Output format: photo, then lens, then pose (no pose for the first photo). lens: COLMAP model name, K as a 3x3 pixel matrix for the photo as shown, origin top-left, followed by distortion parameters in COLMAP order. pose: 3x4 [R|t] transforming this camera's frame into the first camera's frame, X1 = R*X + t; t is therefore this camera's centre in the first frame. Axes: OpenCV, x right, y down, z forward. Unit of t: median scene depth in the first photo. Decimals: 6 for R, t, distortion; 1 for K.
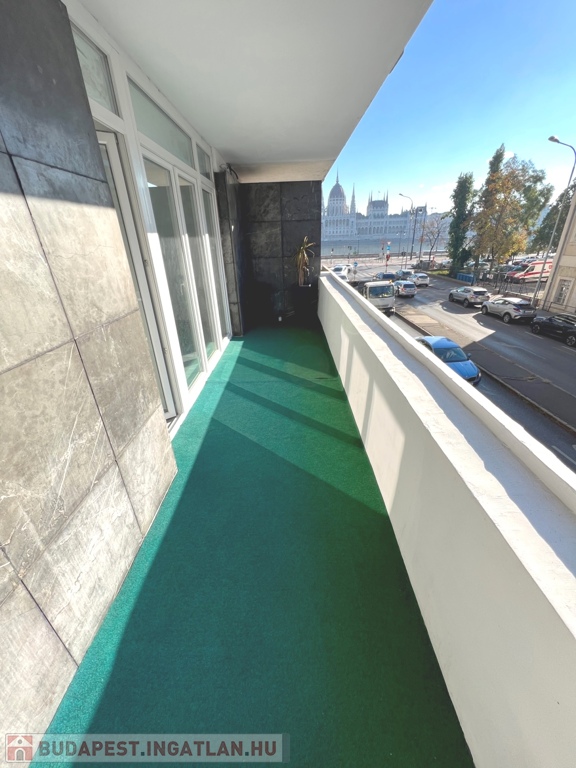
lens RADIAL K [[308.6, 0, 290.6], [0, 308.6, 382.8], [0, 0, 1]] dist [-0.001432, 0.000229]
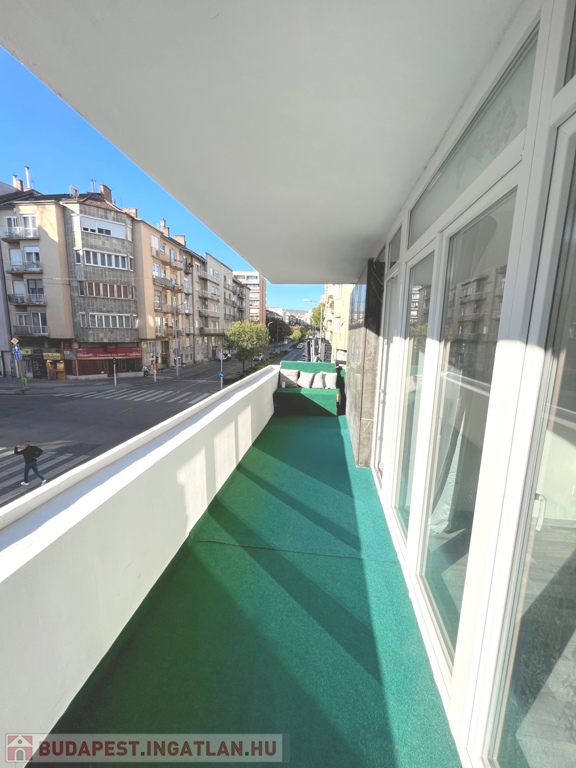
lens RADIAL K [[308.6, 0, 290.6], [0, 308.6, 382.8], [0, 0, 1]] dist [-0.001432, 0.000229]
pose [[-0.992277, -0.011081, 0.123543, -0.012947], [0.060762, 0.824890, 0.562018, -0.063338], [-0.108137, 0.565185, -0.817846, 0.129119]]
